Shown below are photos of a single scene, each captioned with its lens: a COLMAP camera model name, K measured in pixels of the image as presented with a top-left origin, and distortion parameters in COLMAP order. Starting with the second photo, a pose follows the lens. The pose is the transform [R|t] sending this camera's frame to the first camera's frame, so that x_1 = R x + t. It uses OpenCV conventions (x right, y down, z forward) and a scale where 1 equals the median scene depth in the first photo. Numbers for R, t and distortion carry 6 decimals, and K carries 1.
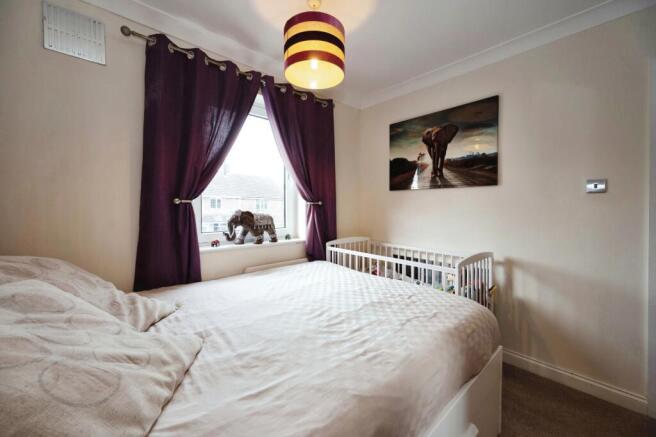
lens RADIAL K [[264.0, 0, 331.8], [0, 264.0, 206.5], [0, 0, 1]] dist [0.000463, -0.000221]
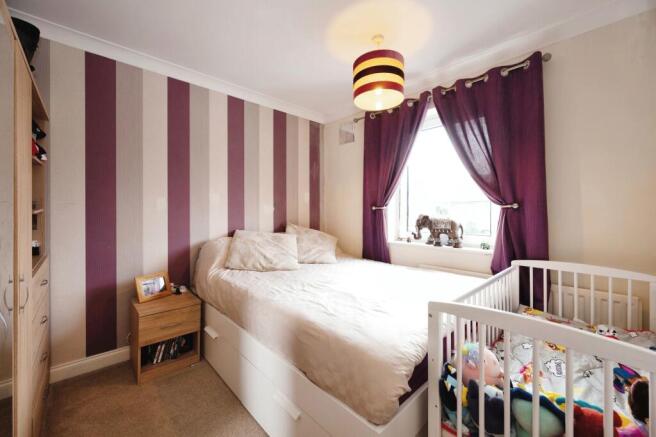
lens RADIAL K [[264.0, 0, 328.3], [0, 264.0, 215.1], [0, 0, 1]] dist [0.000463, -0.000221]
pose [[0.013965, 0.004405, -0.999893, 0.832234], [-0.003113, 0.999986, 0.004362, 0.012454], [0.999898, 0.003052, 0.013979, 0.567326]]
